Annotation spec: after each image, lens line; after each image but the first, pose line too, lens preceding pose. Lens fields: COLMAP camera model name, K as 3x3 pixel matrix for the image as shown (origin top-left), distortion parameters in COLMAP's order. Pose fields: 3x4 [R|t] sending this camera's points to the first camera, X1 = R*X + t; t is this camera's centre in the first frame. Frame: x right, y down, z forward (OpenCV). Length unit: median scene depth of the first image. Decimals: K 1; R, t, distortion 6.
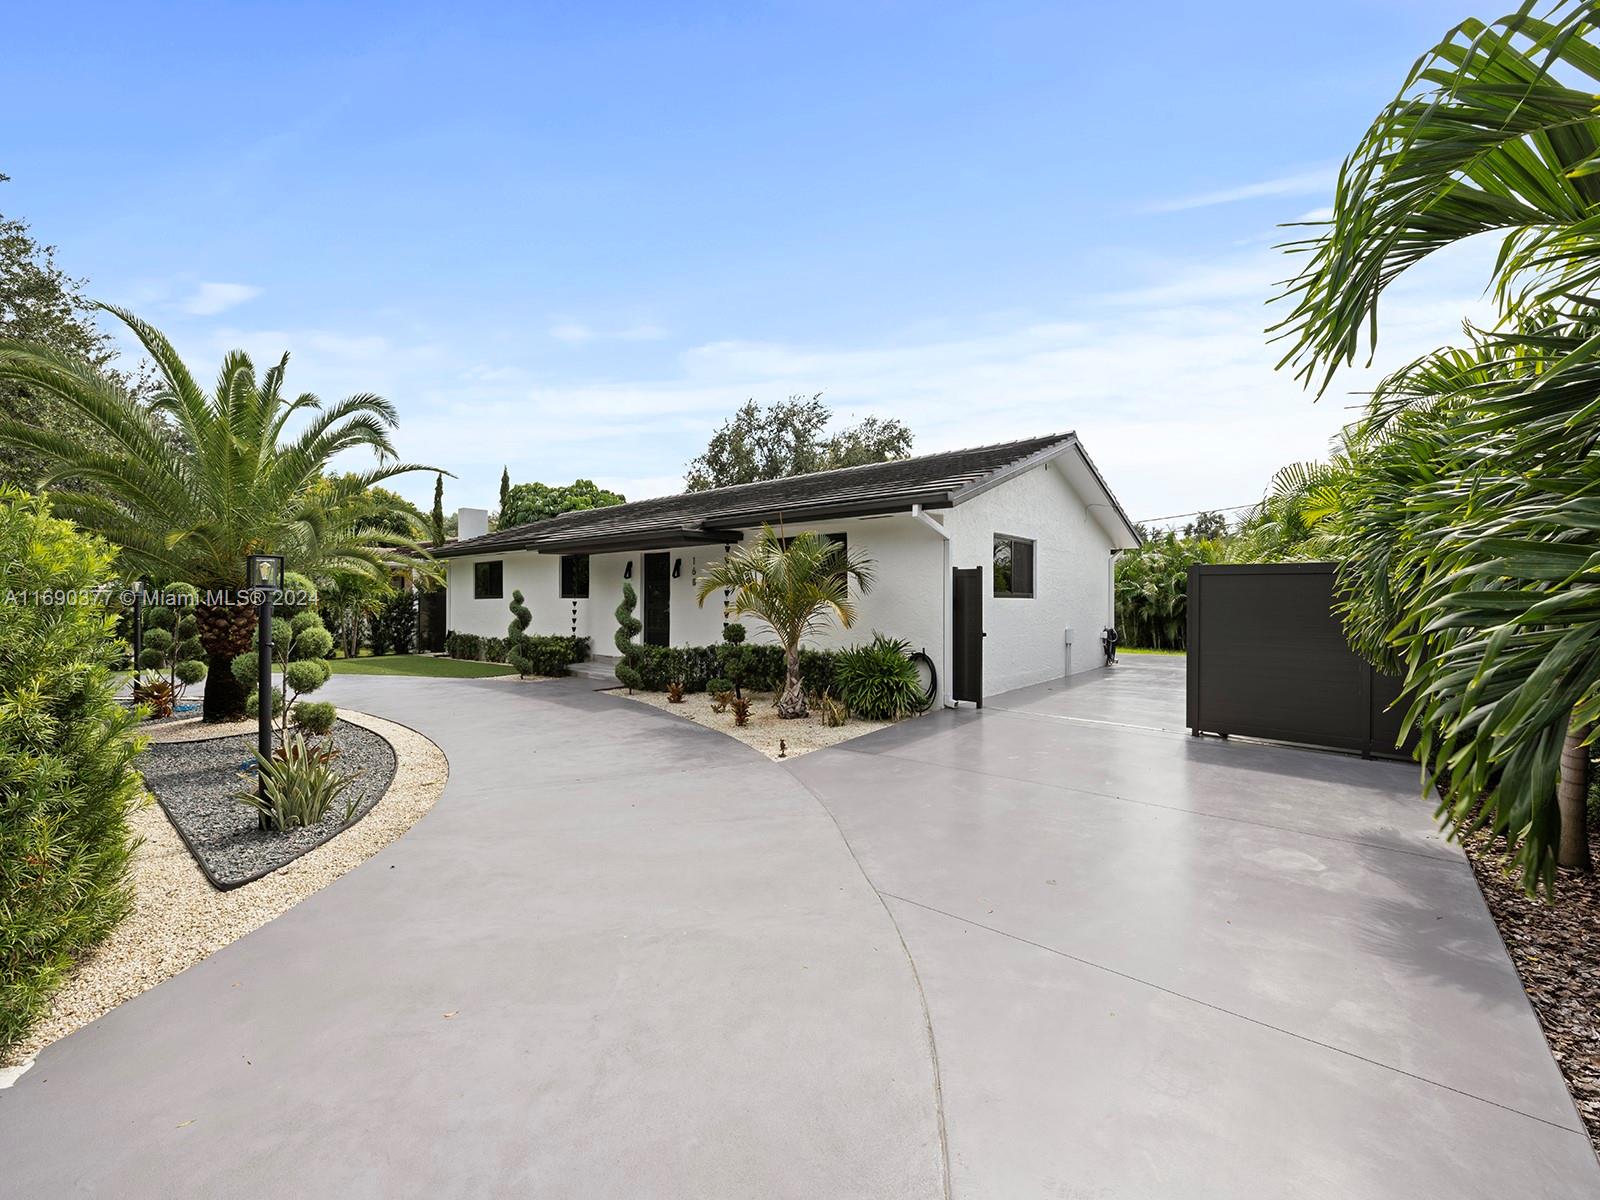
lens RADIAL K [[673.8, 0, 800.0], [0, 673.8, 600.0], [0, 0, 1]] dist [0.000518, 0.000053]
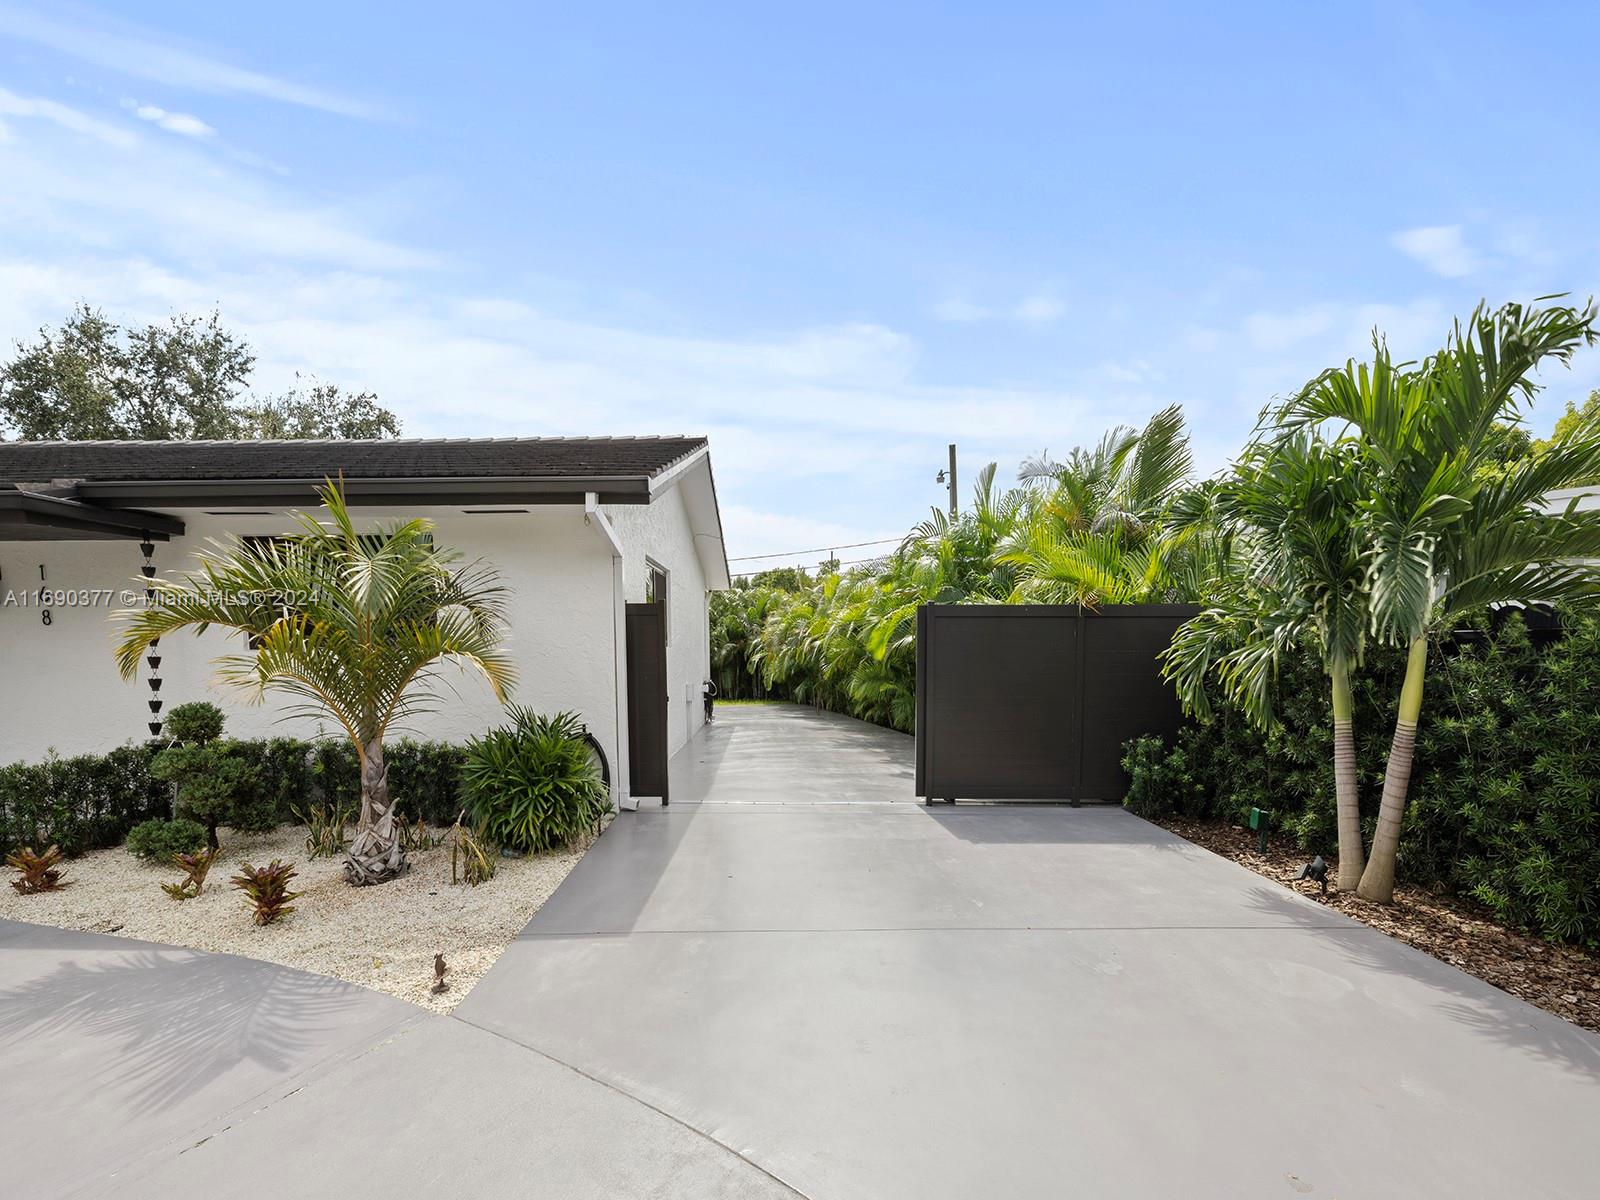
lens RADIAL K [[722.4, 0, 799.5], [0, 722.4, 711.2], [0, 0, 1]] dist [0.000676, 0.000083]
pose [[0.761472, -0.064379, 0.644992, -0.102701], [0.008547, 0.995966, 0.089320, -0.002538], [-0.648141, -0.062502, 0.758951, 0.323360]]
